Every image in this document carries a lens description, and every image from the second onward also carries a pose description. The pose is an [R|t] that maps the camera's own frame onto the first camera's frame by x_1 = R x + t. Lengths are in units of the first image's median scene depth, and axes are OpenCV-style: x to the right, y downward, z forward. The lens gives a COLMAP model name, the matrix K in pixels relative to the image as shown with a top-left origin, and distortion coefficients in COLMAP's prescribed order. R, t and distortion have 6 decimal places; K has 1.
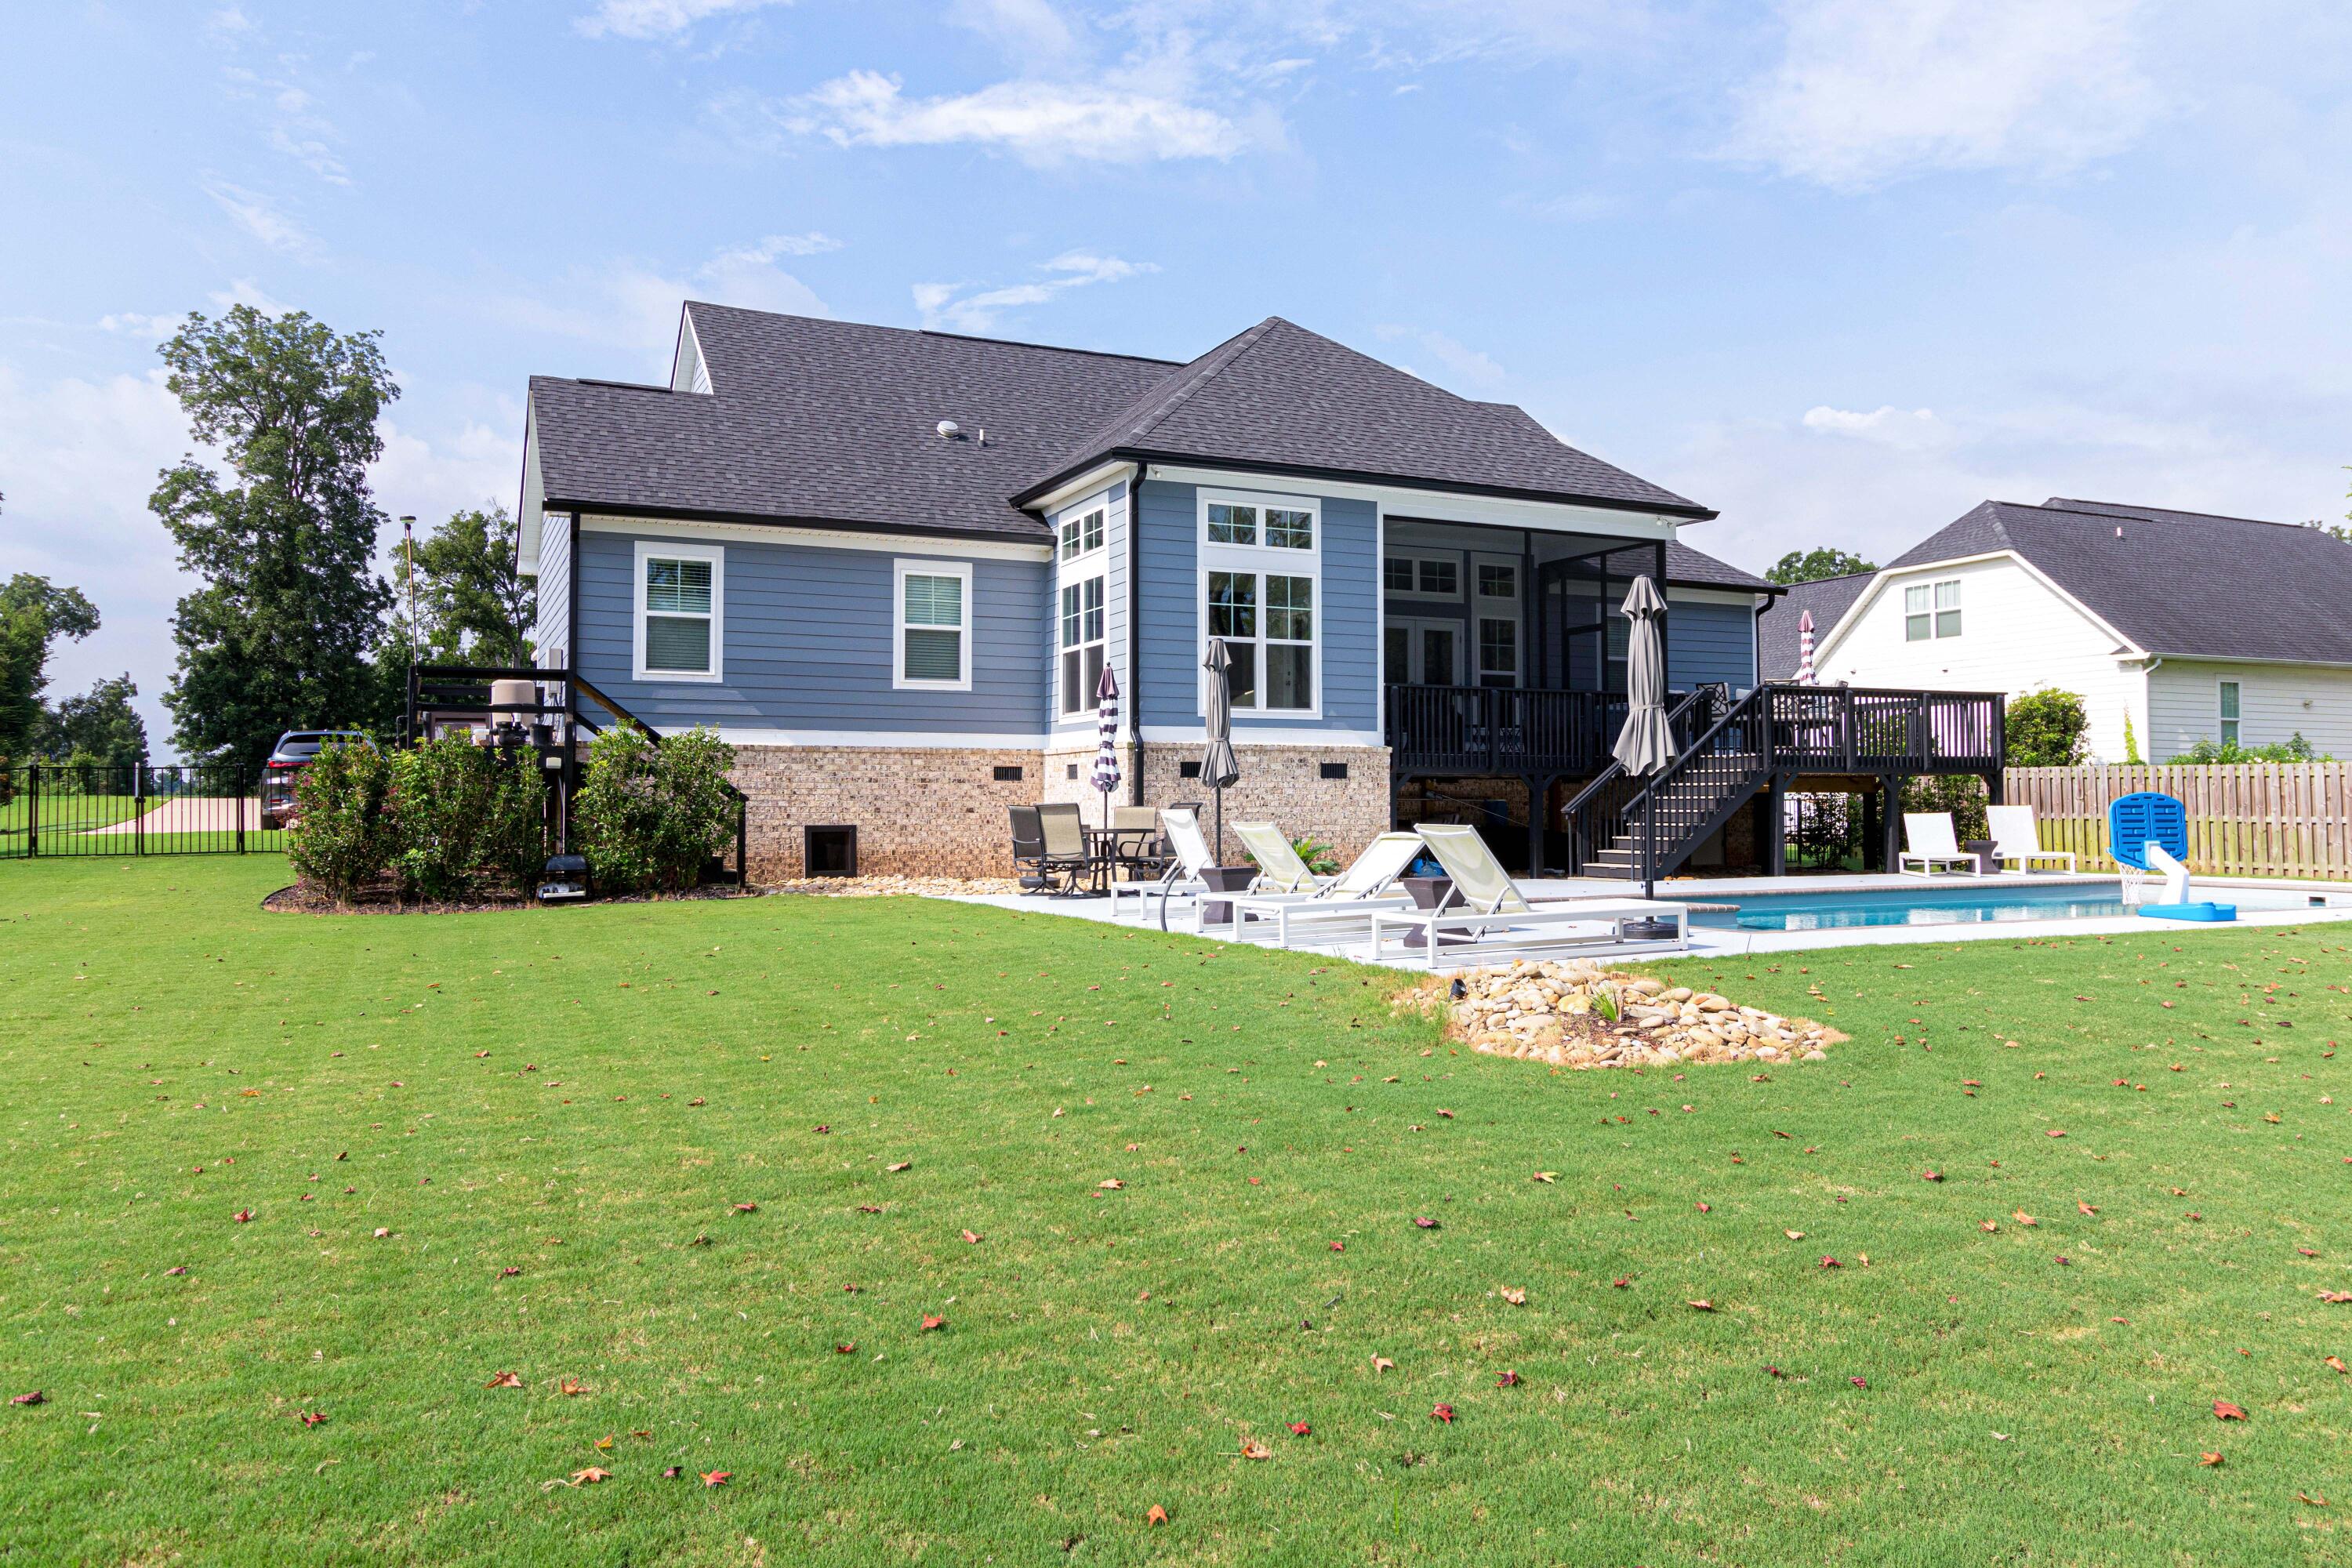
lens RADIAL K [[1652.5, 0, 1176.0], [0, 1652.5, 784.0], [0, 0, 1]] dist [0.001088, 0.000206]
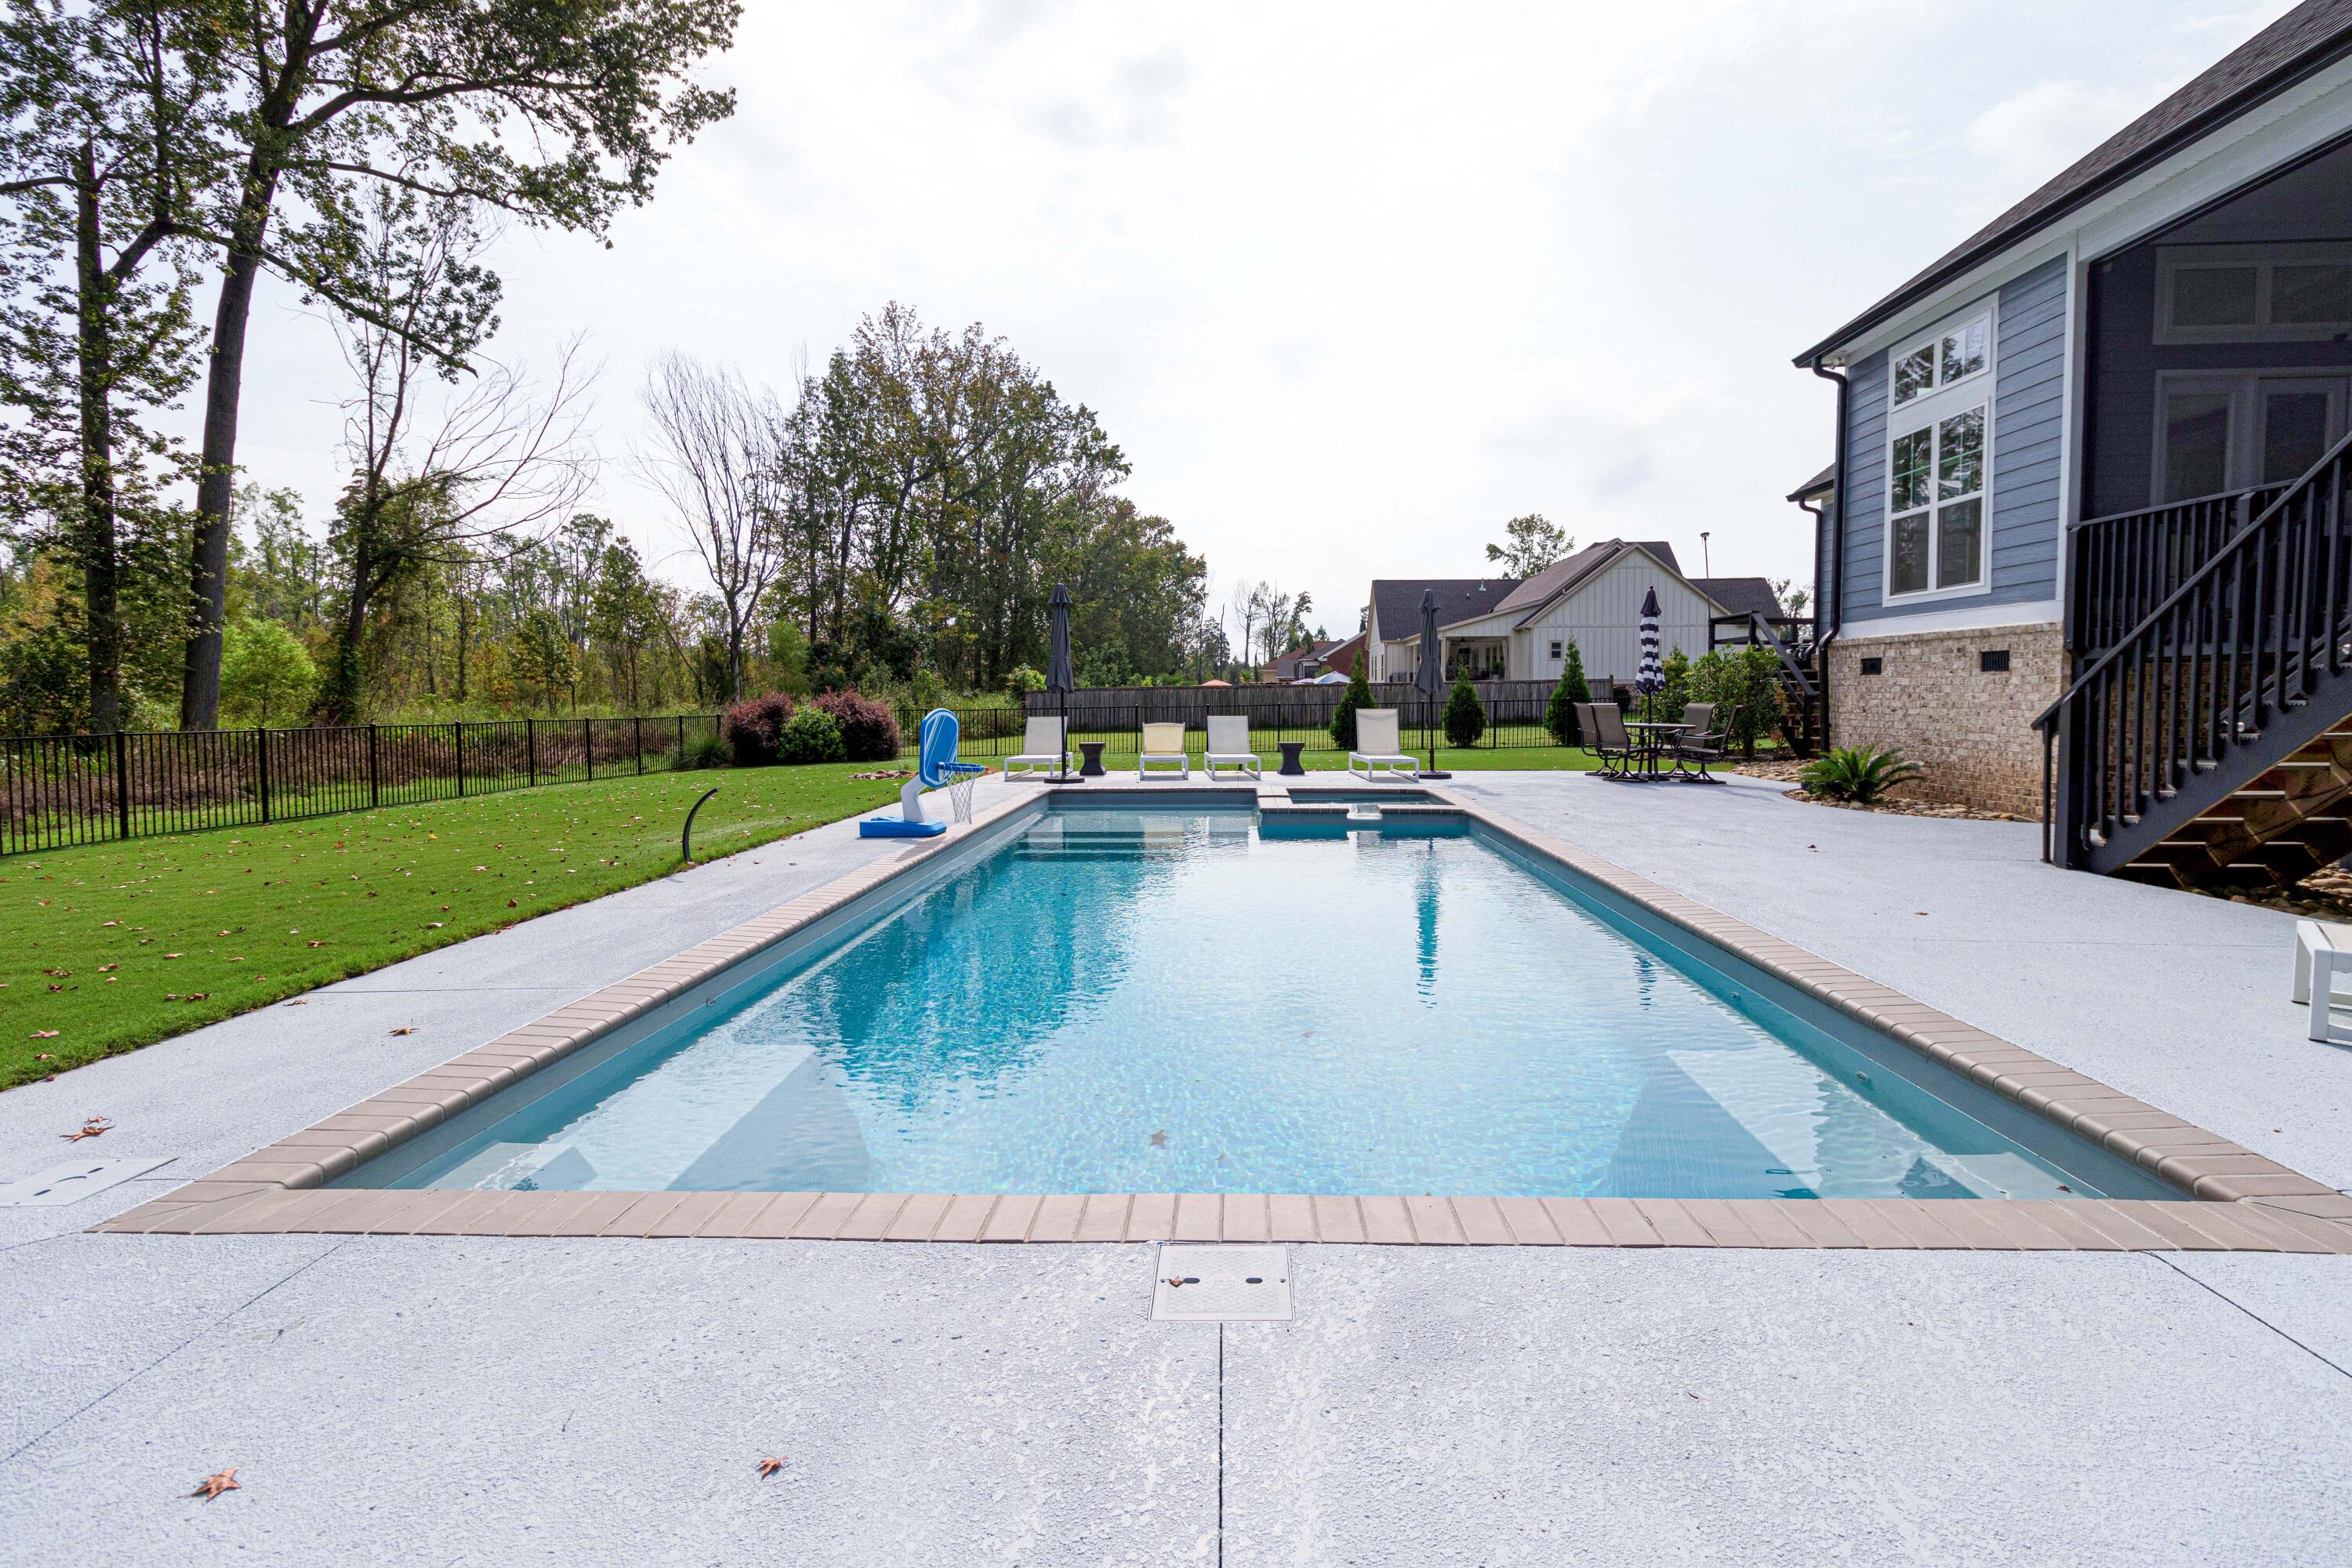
lens RADIAL K [[1087.6, 0, 1193.5], [0, 1087.6, 750.0], [0, 0, 1]] dist [0.000209, 0.000725]
pose [[-0.460103, 0.049992, -0.886457, 0.698461], [0.017290, 0.998729, 0.047350, 0.002527], [0.887697, 0.006459, -0.460382, 0.910803]]
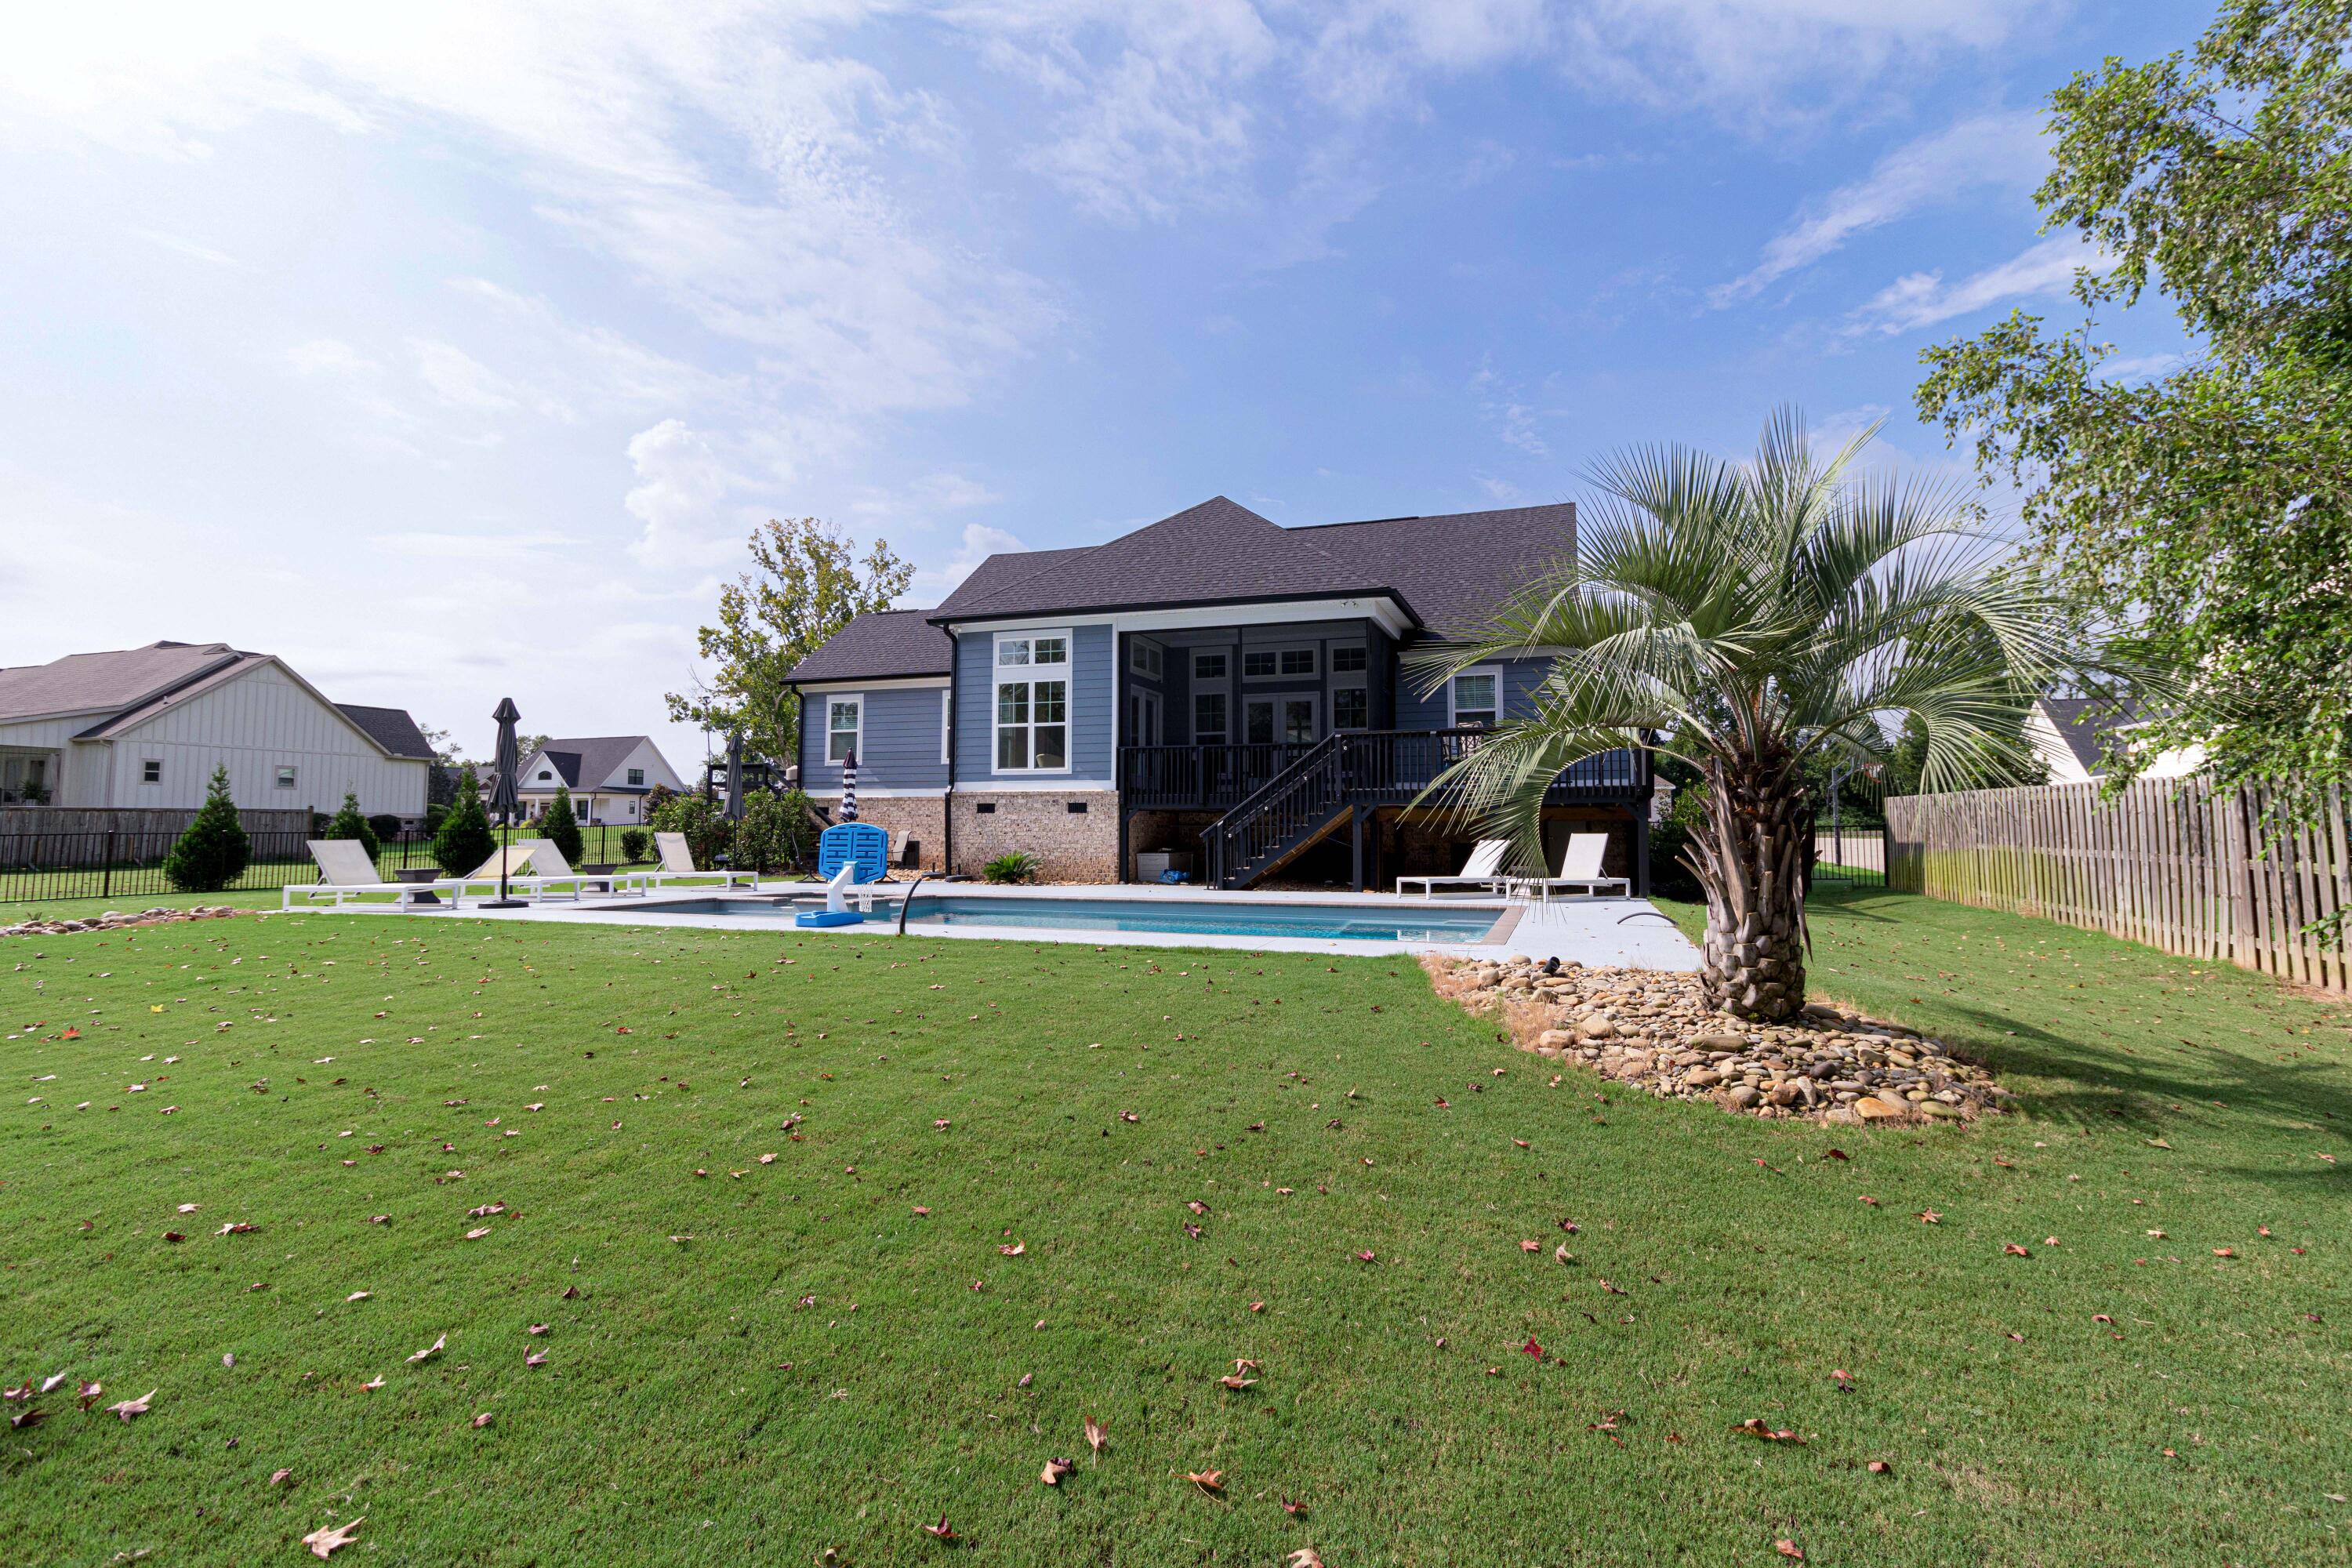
lens RADIAL K [[1087.6, 0, 1193.5], [0, 1087.6, 750.0], [0, 0, 1]] dist [0.000209, 0.000725]
pose [[0.707650, -0.048279, -0.704912, 0.867824], [0.004146, 0.997929, -0.064186, 0.003342], [0.706551, 0.042499, 0.706385, 0.381196]]
